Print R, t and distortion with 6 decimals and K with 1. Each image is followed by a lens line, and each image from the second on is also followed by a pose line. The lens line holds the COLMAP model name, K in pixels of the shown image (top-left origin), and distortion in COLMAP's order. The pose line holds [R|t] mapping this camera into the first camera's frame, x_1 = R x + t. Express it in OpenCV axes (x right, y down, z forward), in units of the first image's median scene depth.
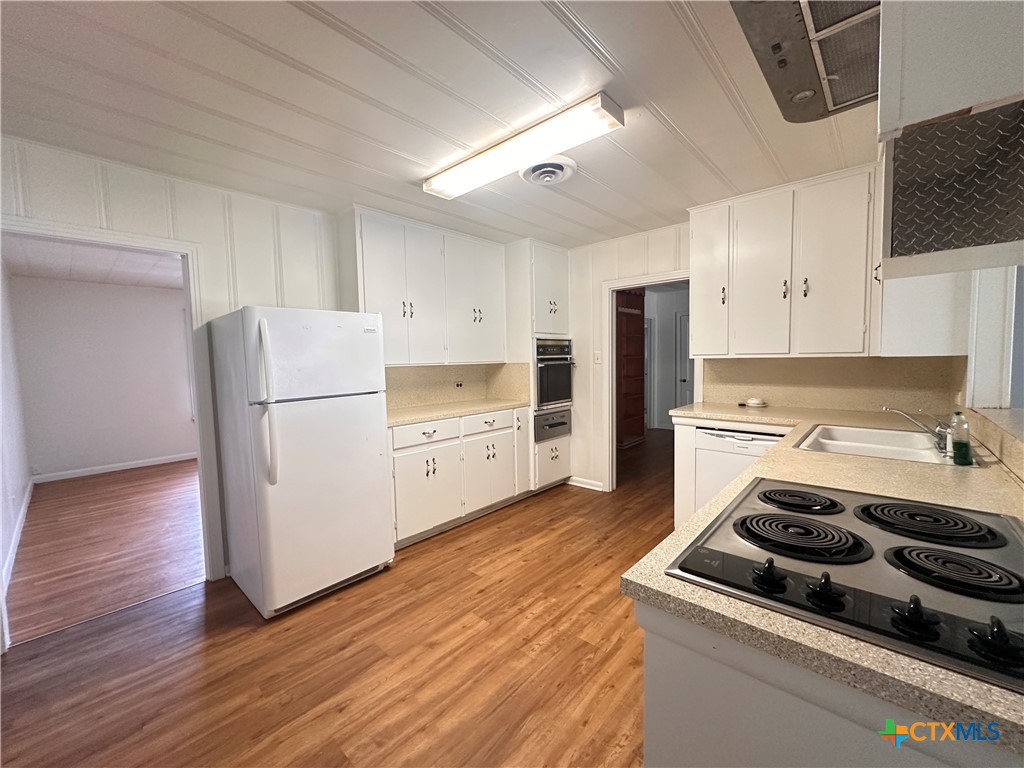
lens RADIAL K [[408.0, 0, 517.1], [0, 408.0, 388.5], [0, 0, 1]] dist [-0.012250, 0.000922]
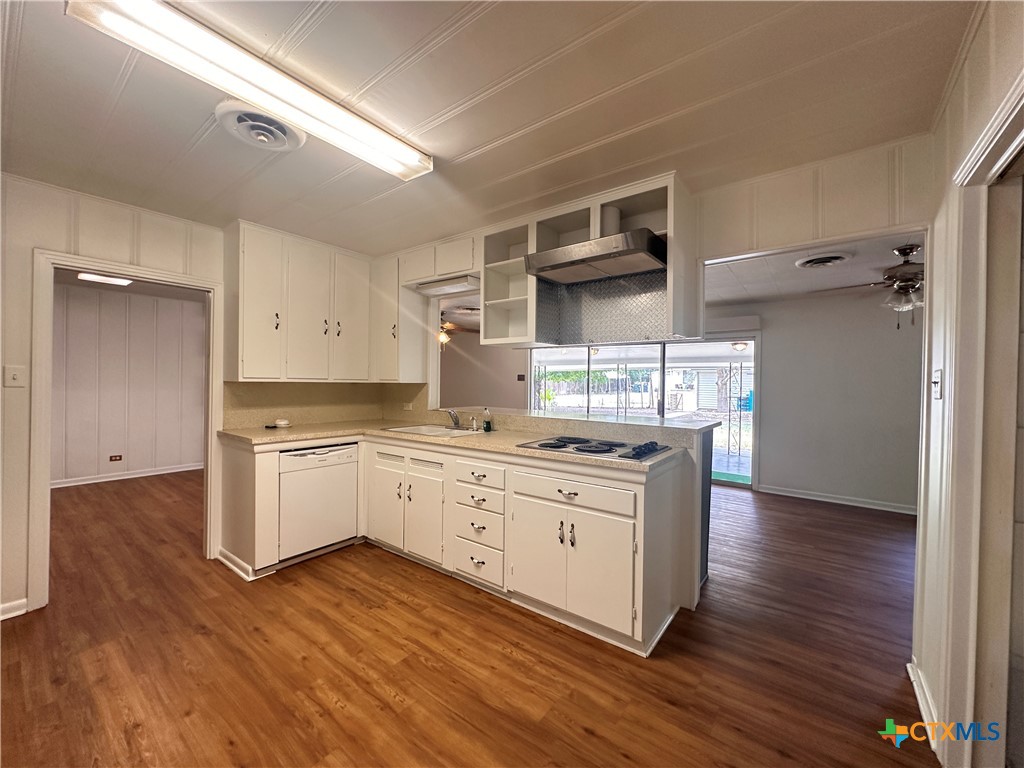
lens RADIAL K [[408.0, 0, 508.1], [0, 408.0, 389.0], [0, 0, 1]] dist [-0.012250, 0.000922]
pose [[-0.080703, 0.005038, 0.996725, -0.680870], [0.064382, 0.997925, 0.000169, -0.023203], [-0.994657, 0.064185, -0.080860, 0.619488]]
